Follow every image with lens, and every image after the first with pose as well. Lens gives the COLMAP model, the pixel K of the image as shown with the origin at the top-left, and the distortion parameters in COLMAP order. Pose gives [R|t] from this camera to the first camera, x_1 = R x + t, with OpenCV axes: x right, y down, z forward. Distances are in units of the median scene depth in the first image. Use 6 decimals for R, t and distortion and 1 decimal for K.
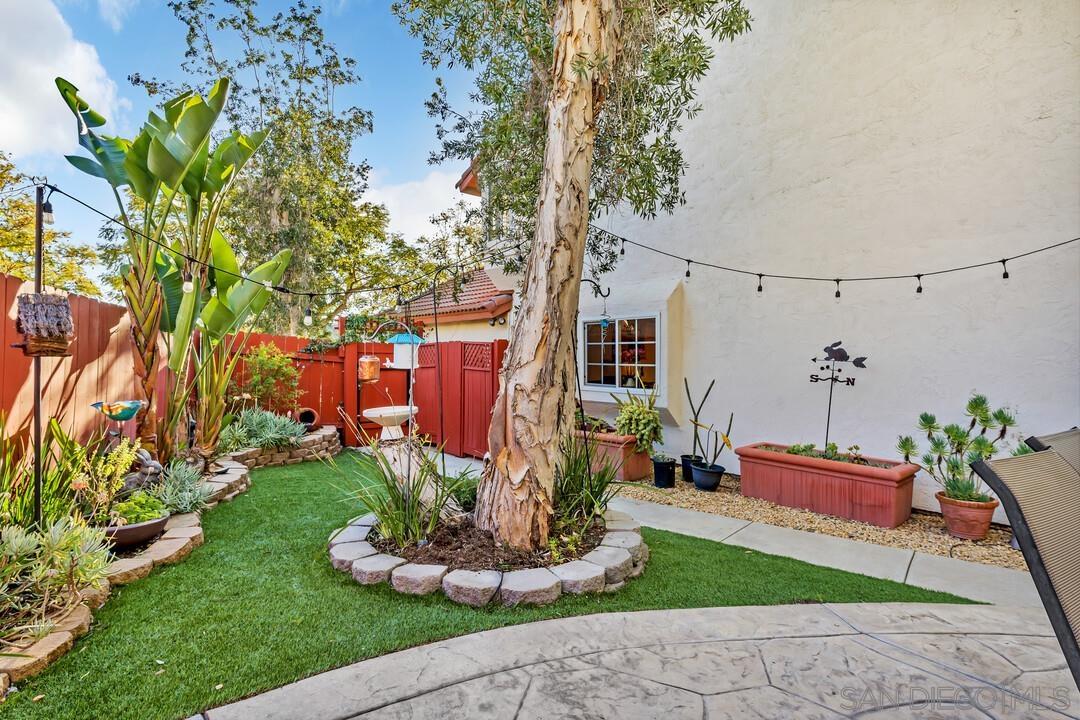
lens RADIAL K [[532.9, 0, 538.5], [0, 532.9, 355.3], [0, 0, 1]] dist [0.000684, 0.001229]
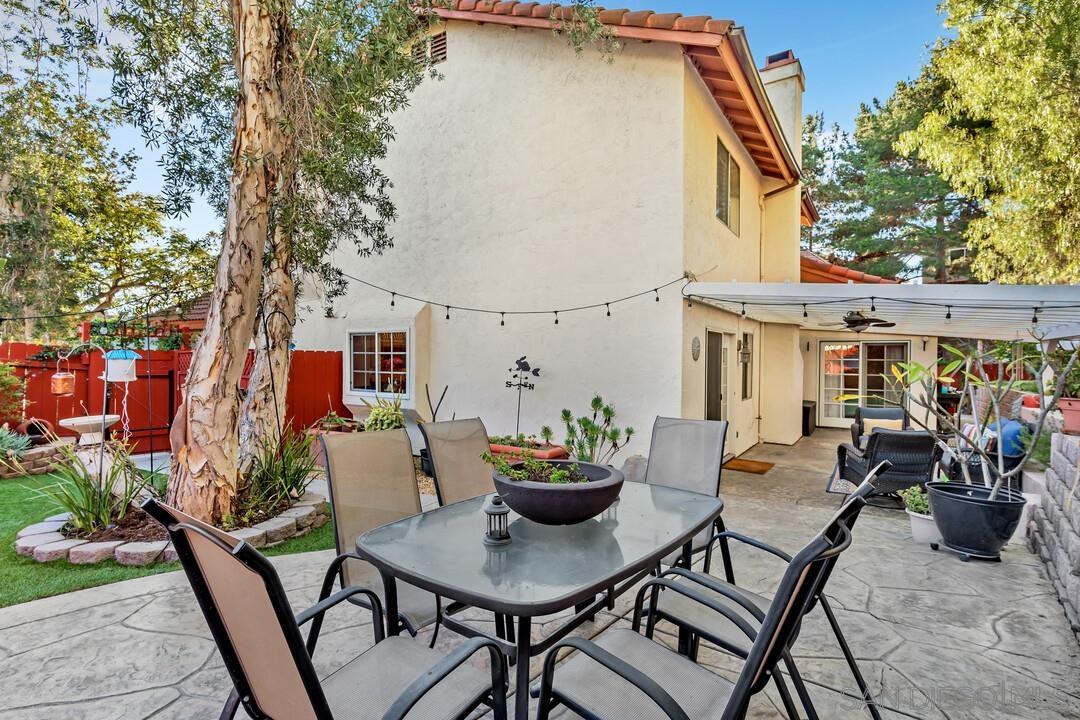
lens RADIAL K [[532.9, 0, 538.5], [0, 532.9, 355.3], [0, 0, 1]] dist [0.000684, 0.001229]
pose [[0.953595, 0.005011, 0.301051, 0.323783], [-0.004504, 0.999987, -0.002379, -0.040186], [-0.301059, 0.000913, 0.953605, -0.429141]]
